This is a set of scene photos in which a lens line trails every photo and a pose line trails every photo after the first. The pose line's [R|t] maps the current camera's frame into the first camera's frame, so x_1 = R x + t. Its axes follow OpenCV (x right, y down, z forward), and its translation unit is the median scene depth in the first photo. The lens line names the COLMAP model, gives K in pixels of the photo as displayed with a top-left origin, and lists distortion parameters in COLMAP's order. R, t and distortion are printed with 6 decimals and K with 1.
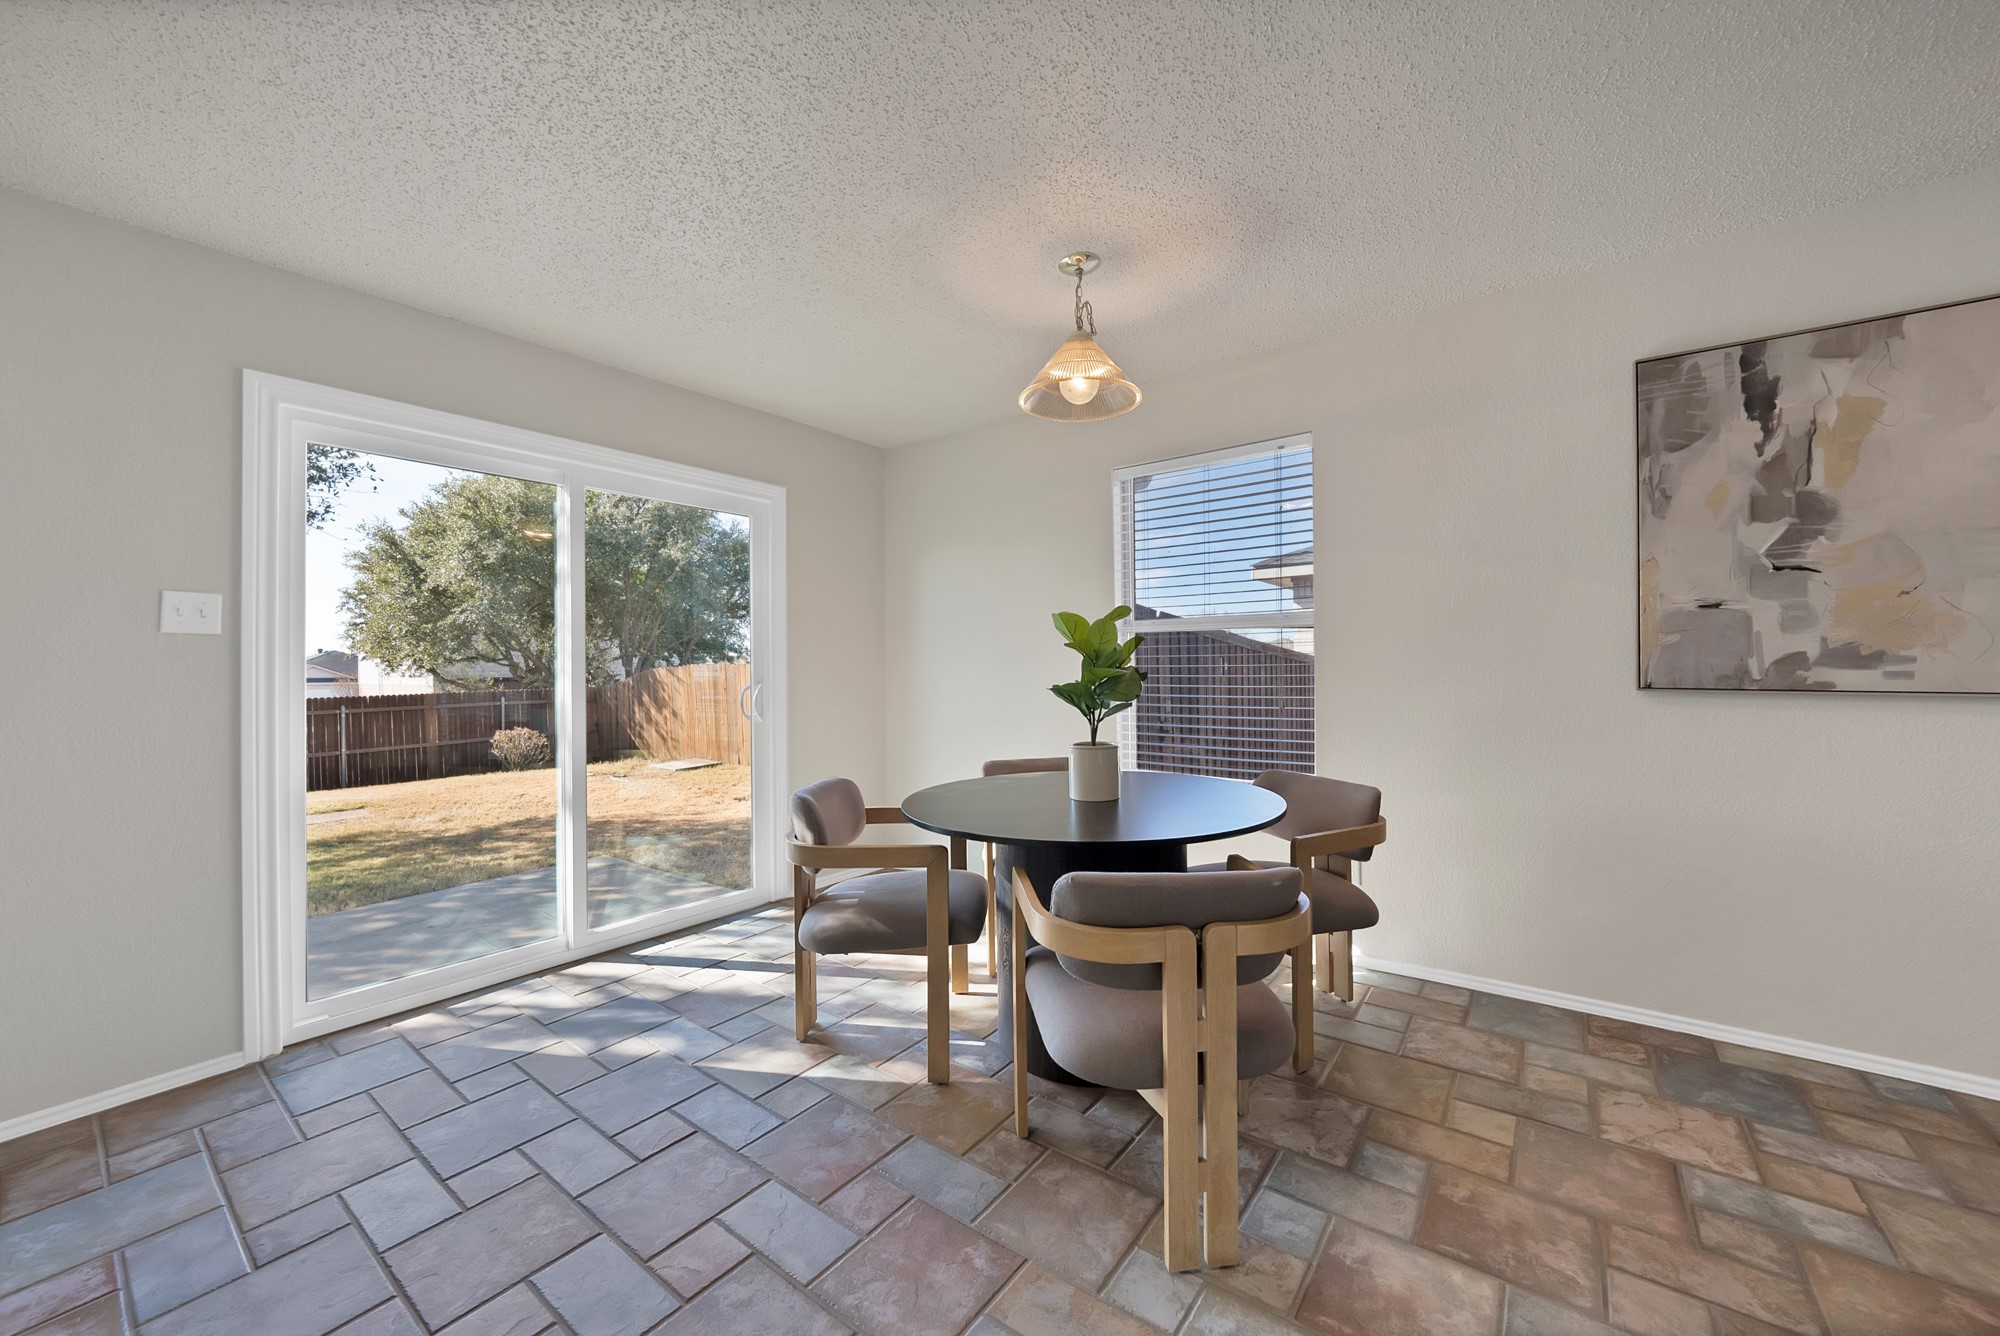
lens RADIAL K [[741.0, 0, 1009.0], [0, 741.0, 662.8], [0, 0, 1]] dist [-0.030646, 0.006465]
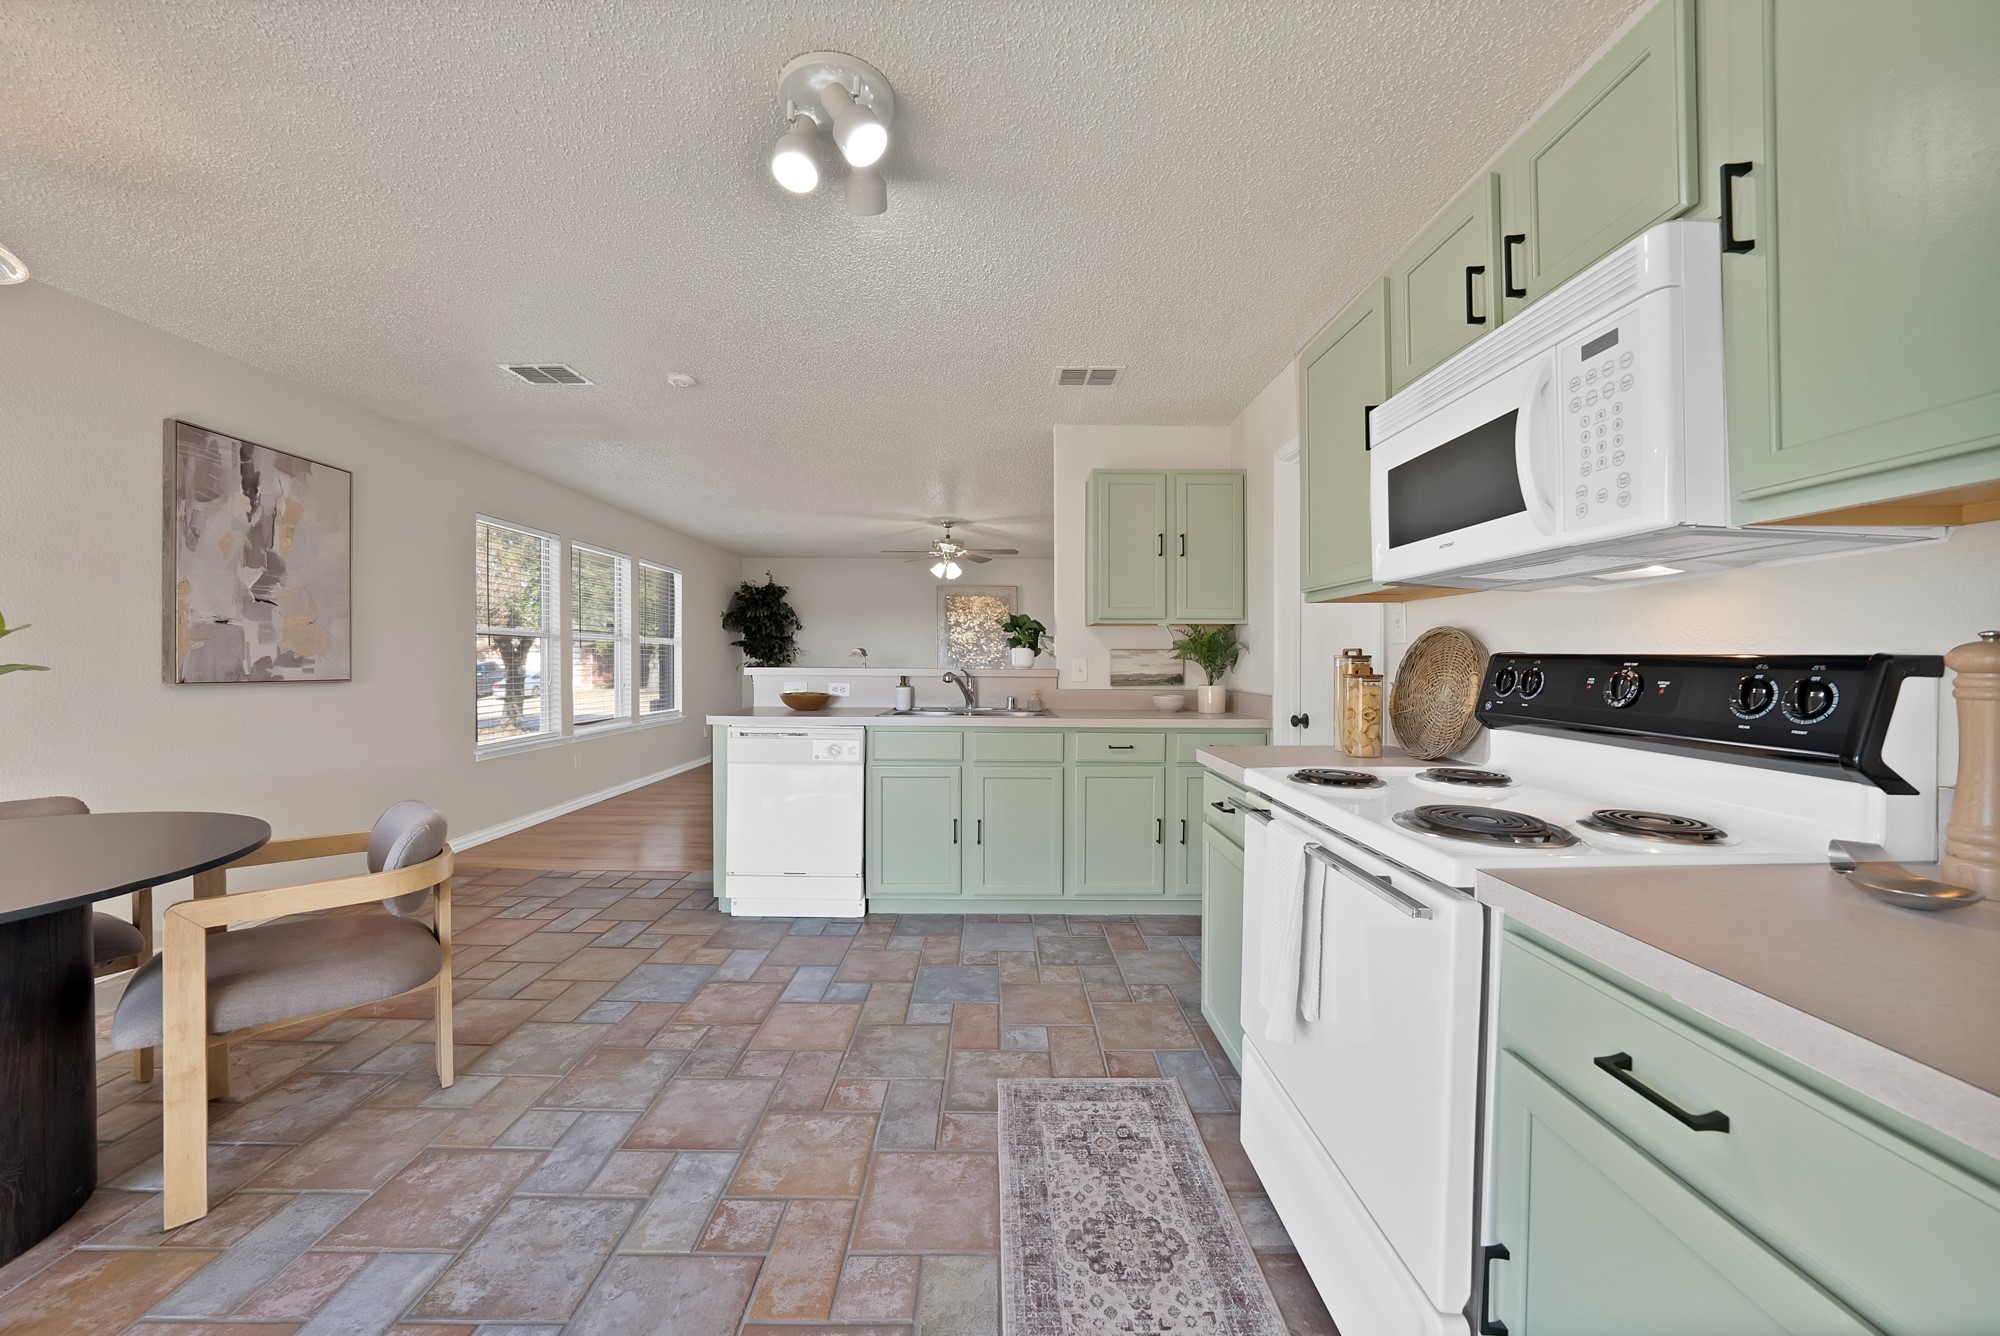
lens RADIAL K [[741.0, 0, 1009.0], [0, 741.0, 662.8], [0, 0, 1]] dist [-0.030646, 0.006465]
pose [[-0.601641, 0.006511, 0.798740, -1.060810], [0.005839, 0.999976, -0.003753, 0.013474], [-0.798745, 0.002406, -0.601664, 0.657397]]
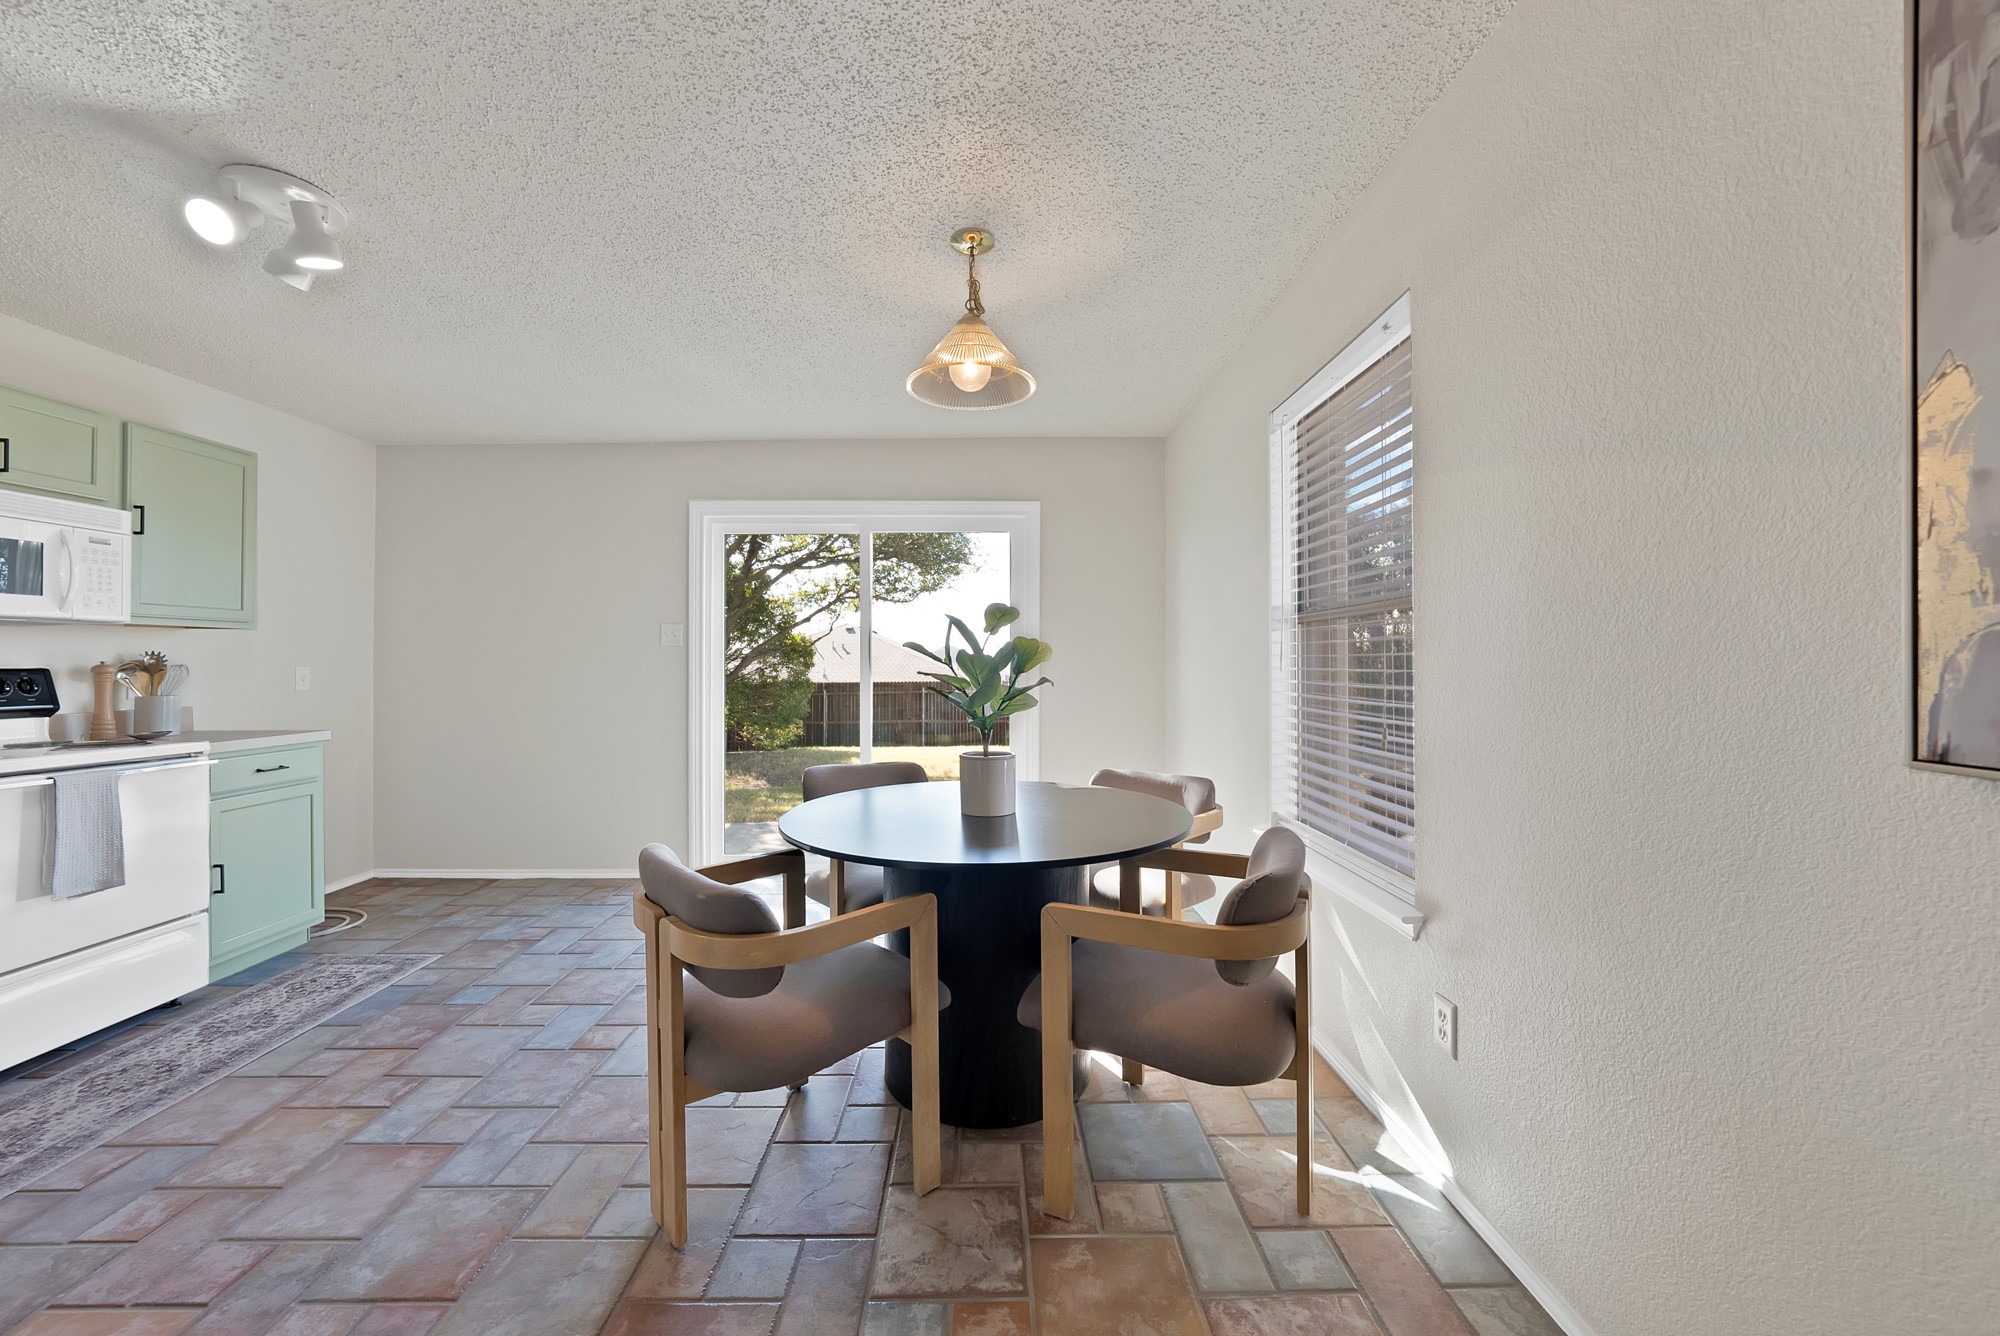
lens RADIAL K [[745.2, 0, 985.6], [0, 745.2, 663.0], [0, 0, 1]] dist [-0.032280, 0.007258]
pose [[0.597953, 0.008655, -0.801485, 0.964677], [-0.001922, 0.999954, 0.009364, -0.014029], [0.801529, -0.004058, 0.597942, 0.497534]]
